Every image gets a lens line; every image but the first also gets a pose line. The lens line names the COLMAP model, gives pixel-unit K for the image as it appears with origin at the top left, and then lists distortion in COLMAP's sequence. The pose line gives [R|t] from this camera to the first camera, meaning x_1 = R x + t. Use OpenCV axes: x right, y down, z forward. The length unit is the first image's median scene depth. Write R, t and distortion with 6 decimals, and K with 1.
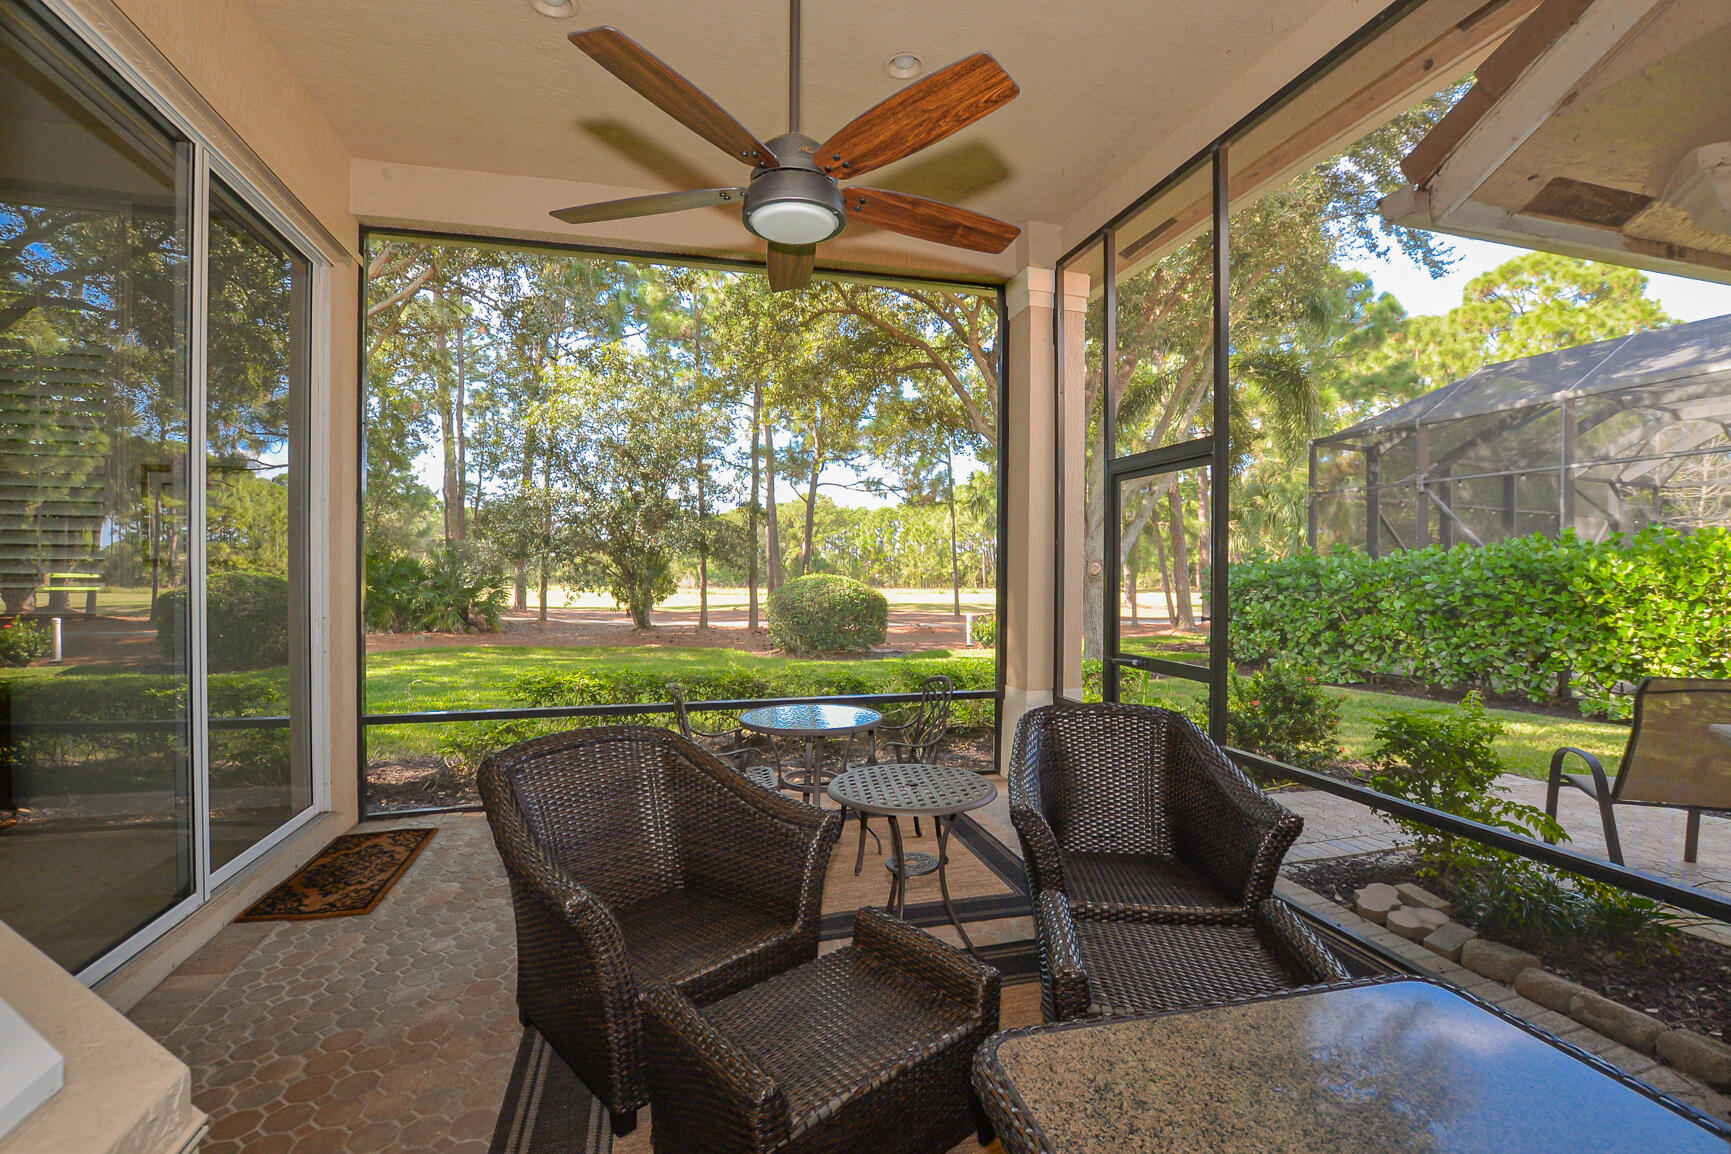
lens RADIAL K [[780.6, 0, 865.5], [0, 780.6, 577.0], [0, 0, 1]] dist [-0.026692, 0.000077]
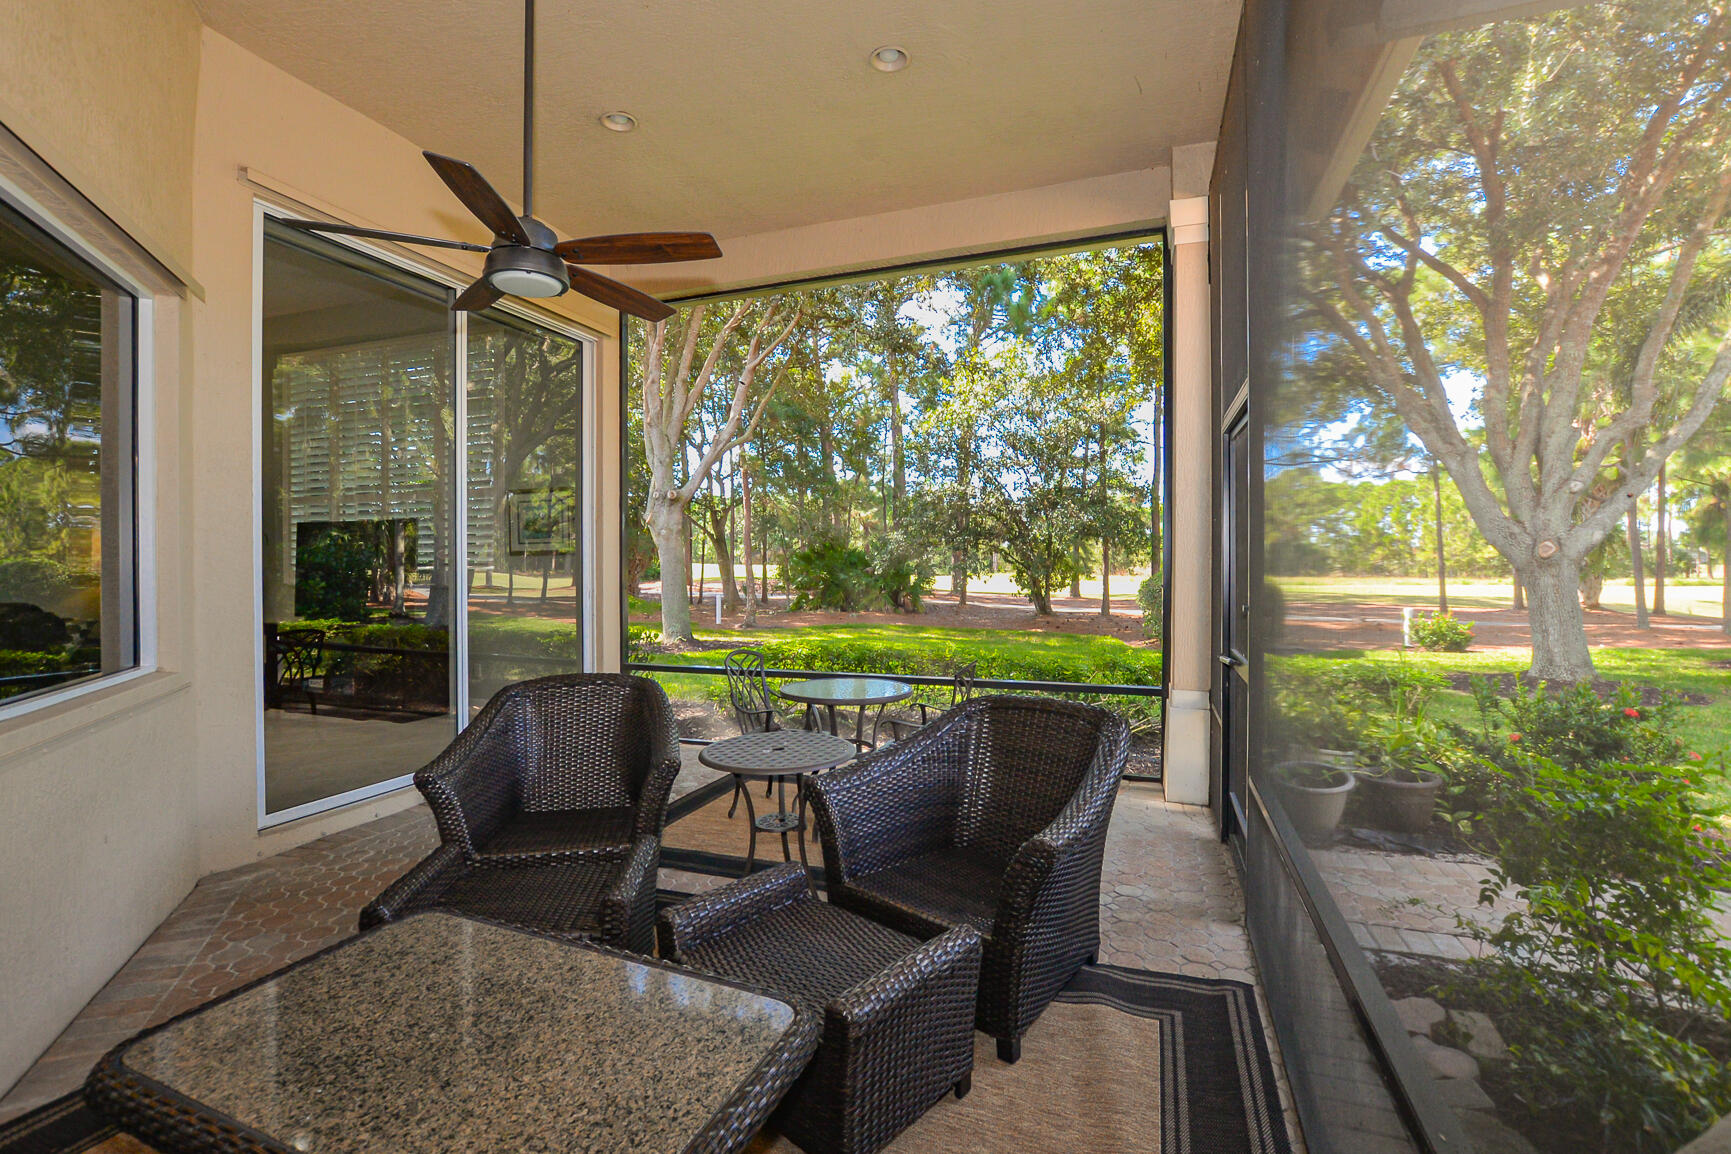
lens RADIAL K [[765.9, 0, 860.5], [0, 765.9, 570.5], [0, 0, 1]] dist [-0.026651, 0.000327]
pose [[0.818592, -0.000421, -0.574375, 0.101595], [0.003943, 0.999980, 0.004886, 0.002358], [0.574361, -0.006264, 0.818578, 0.028096]]
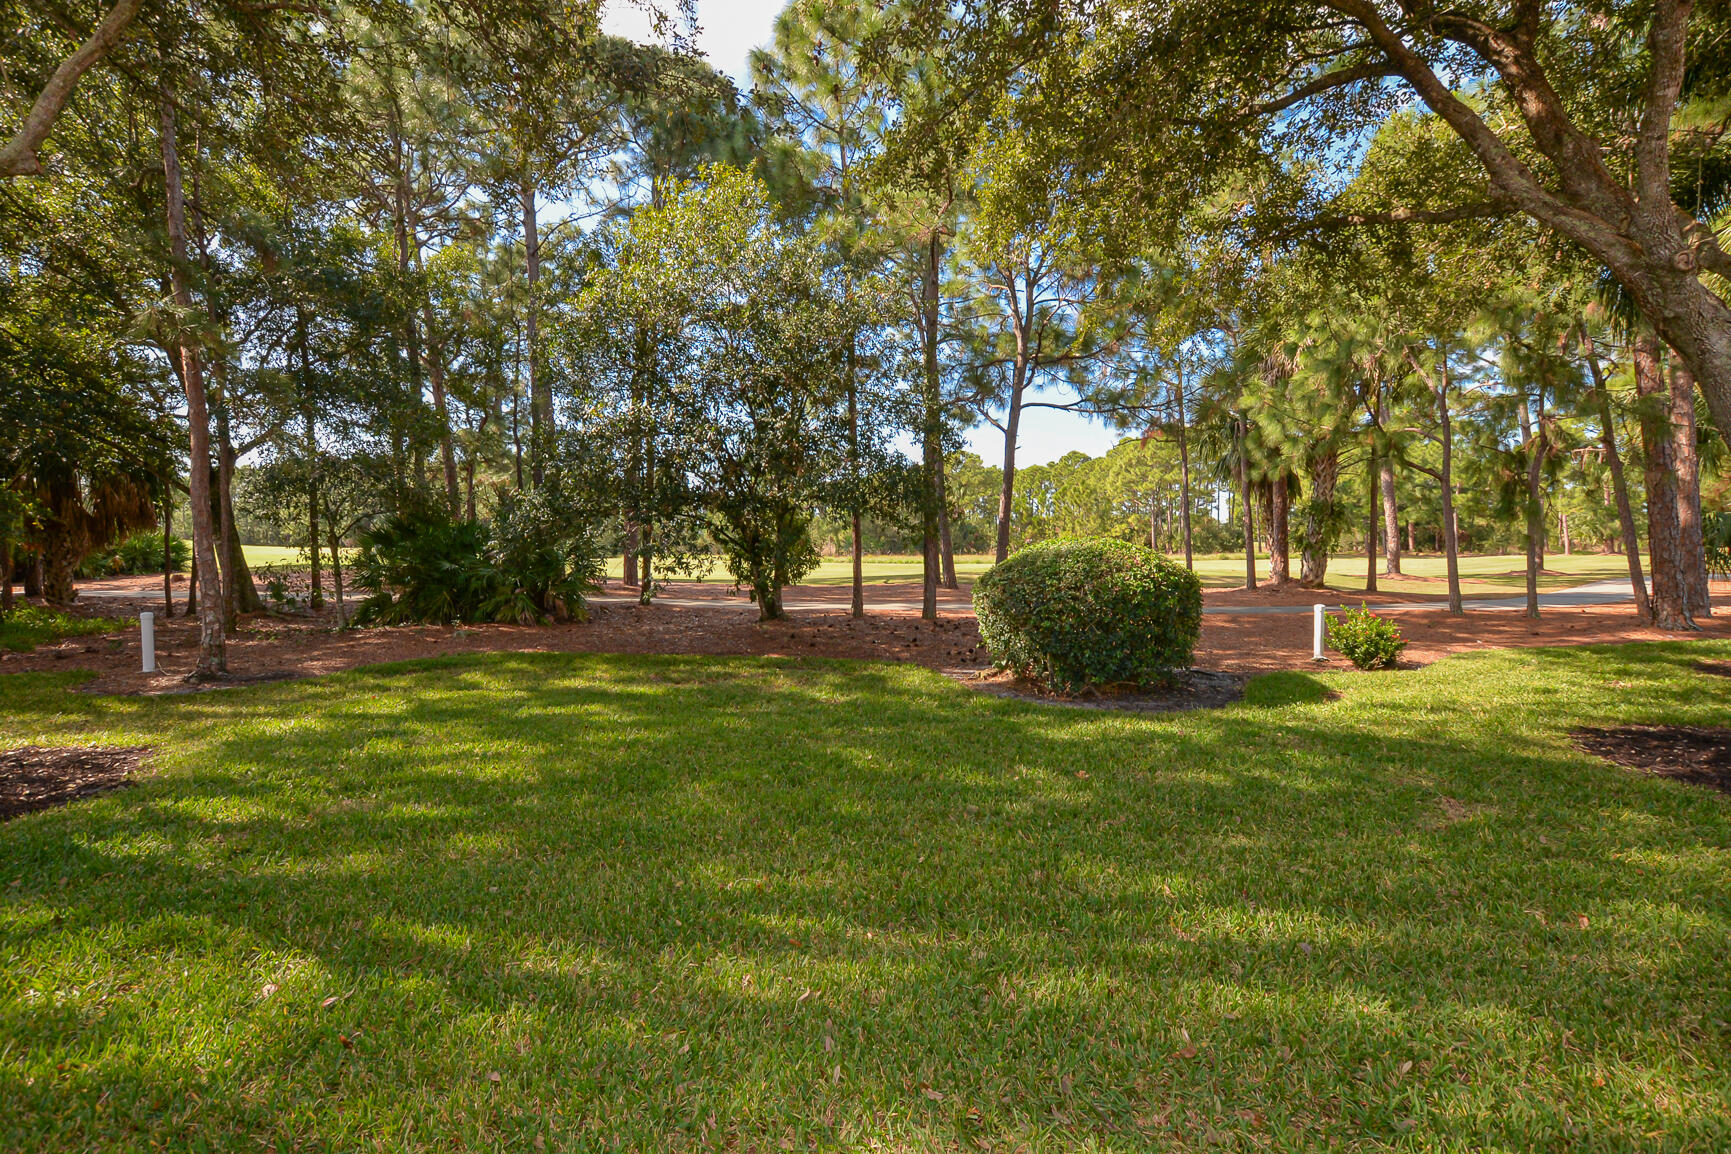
lens RADIAL K [[757.3, 0, 871.6], [0, 757.3, 586.4], [0, 0, 1]] dist [-0.024184, 0.000429]
pose [[0.986046, 0.001557, -0.166468, -0.086745], [0.008090, 0.998327, 0.057257, -0.000631], [0.166279, -0.057805, 0.984383, 0.351500]]
